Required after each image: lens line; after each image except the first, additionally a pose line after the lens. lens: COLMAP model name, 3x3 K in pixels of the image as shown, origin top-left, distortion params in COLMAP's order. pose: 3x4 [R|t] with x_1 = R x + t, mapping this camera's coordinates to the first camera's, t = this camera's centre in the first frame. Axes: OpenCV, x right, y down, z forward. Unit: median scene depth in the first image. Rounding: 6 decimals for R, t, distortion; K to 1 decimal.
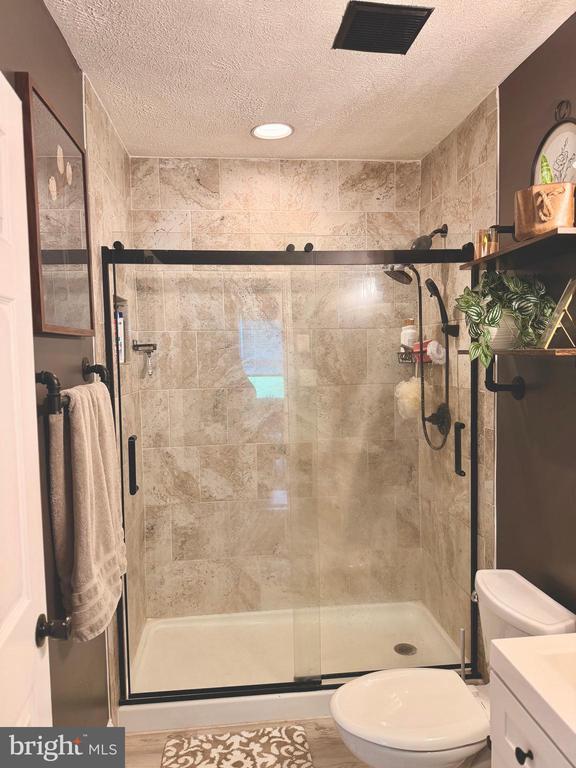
lens RADIAL K [[538.8, 0, 291.2], [0, 538.8, 386.5], [0, 0, 1]] dist [0.029983, -0.045142]
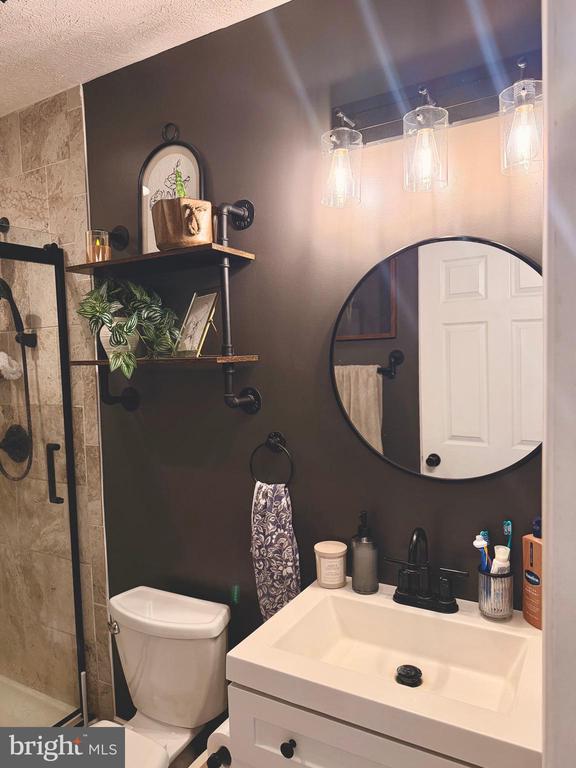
lens RADIAL K [[538.8, 0, 289.3], [0, 538.8, 382.6], [0, 0, 1]] dist [0.029983, -0.045142]
pose [[0.597576, -0.041253, 0.800750, -0.169939], [0.071463, 0.997441, -0.001945, -0.003896], [-0.798621, 0.058386, 0.598995, 0.159107]]
